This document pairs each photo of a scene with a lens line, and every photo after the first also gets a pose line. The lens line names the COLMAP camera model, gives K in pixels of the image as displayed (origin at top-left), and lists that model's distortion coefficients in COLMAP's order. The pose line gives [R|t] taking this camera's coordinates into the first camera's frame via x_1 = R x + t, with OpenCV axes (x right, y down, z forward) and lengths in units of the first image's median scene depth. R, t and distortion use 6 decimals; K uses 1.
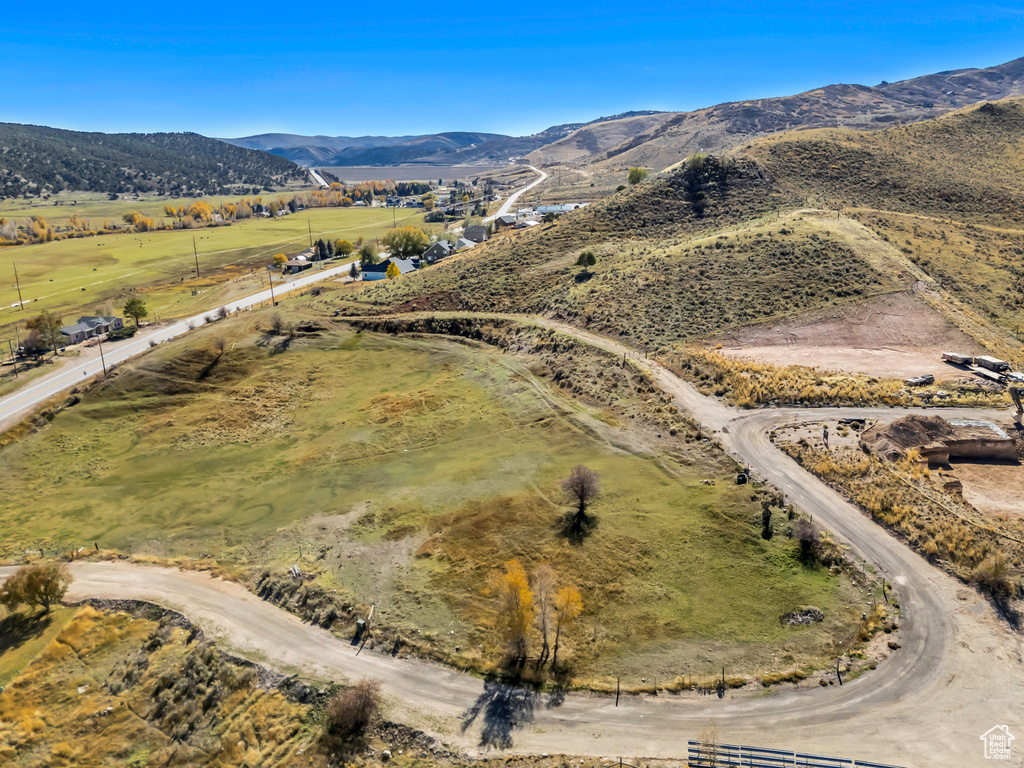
lens RADIAL K [[752.5, 0, 513.6], [0, 752.5, 383.3], [0, 0, 1]] dist [0.073629, -0.065803]
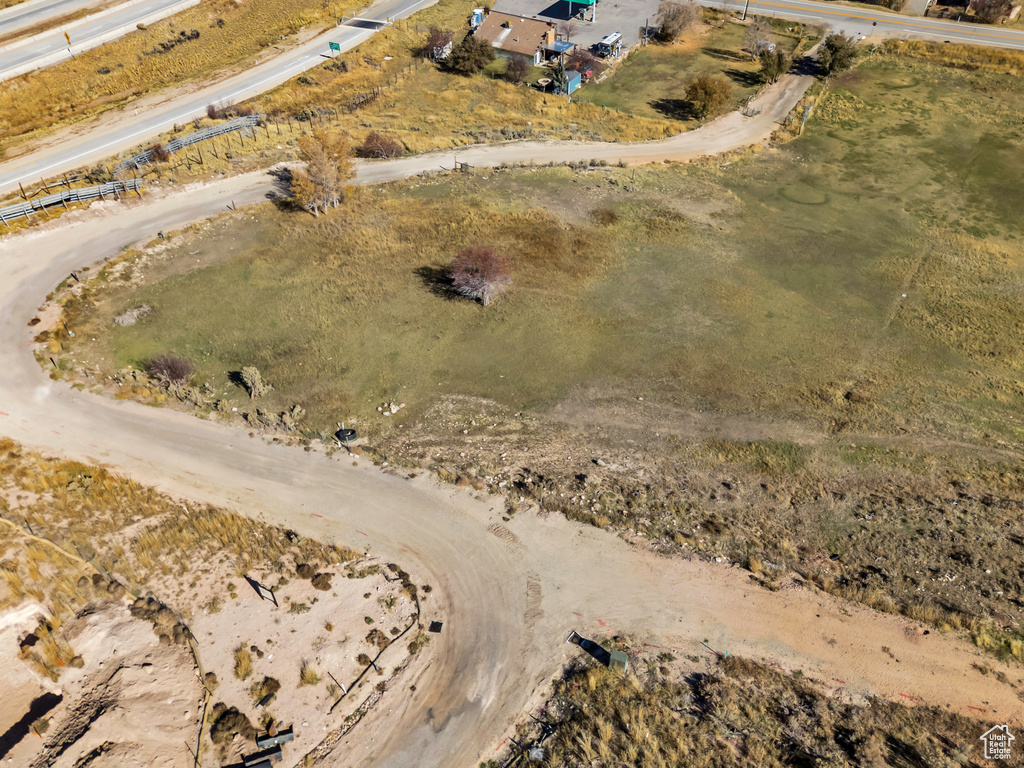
lens RADIAL K [[752.5, 0, 513.6], [0, 752.5, 383.3], [0, 0, 1]] dist [0.073629, -0.065803]
pose [[-0.545715, 0.598042, -0.586976, 0.495565], [-0.209763, 0.580680, 0.786645, -0.330752], [0.811292, 0.552410, -0.191439, 1.092878]]
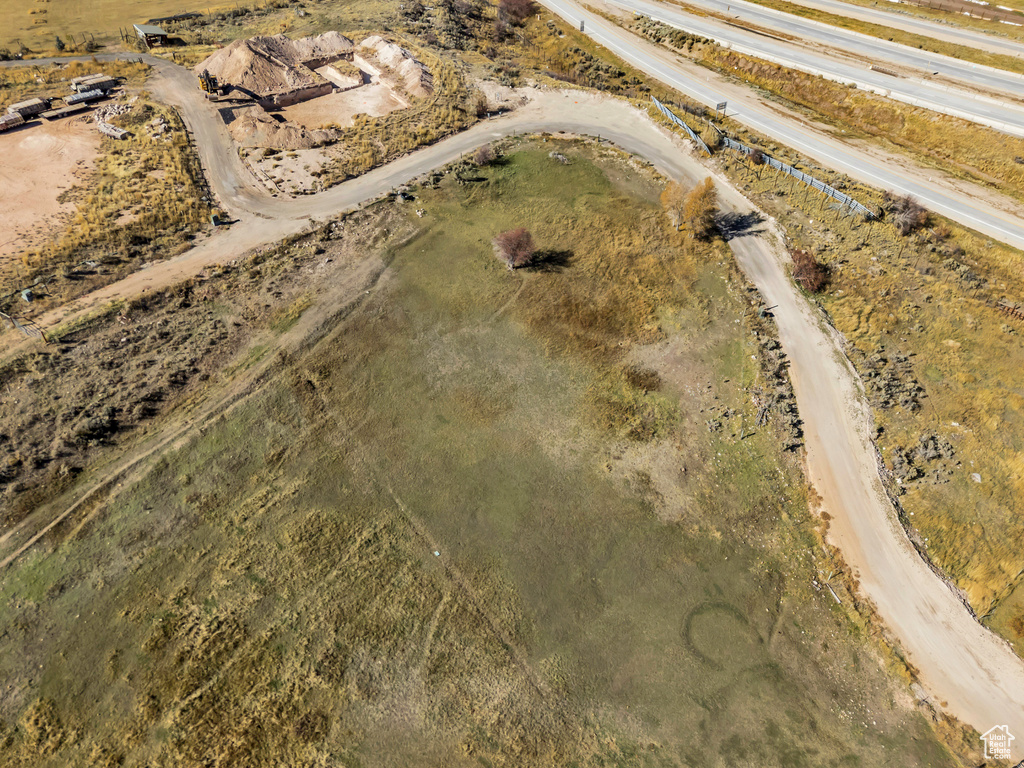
lens RADIAL K [[752.5, 0, 513.6], [0, 752.5, 383.3], [0, 0, 1]] dist [0.073629, -0.065803]
pose [[-0.636829, -0.496846, 0.589570, -0.530887], [0.237344, 0.601213, 0.763027, -0.468980], [-0.733564, 0.625849, -0.264947, 1.239741]]
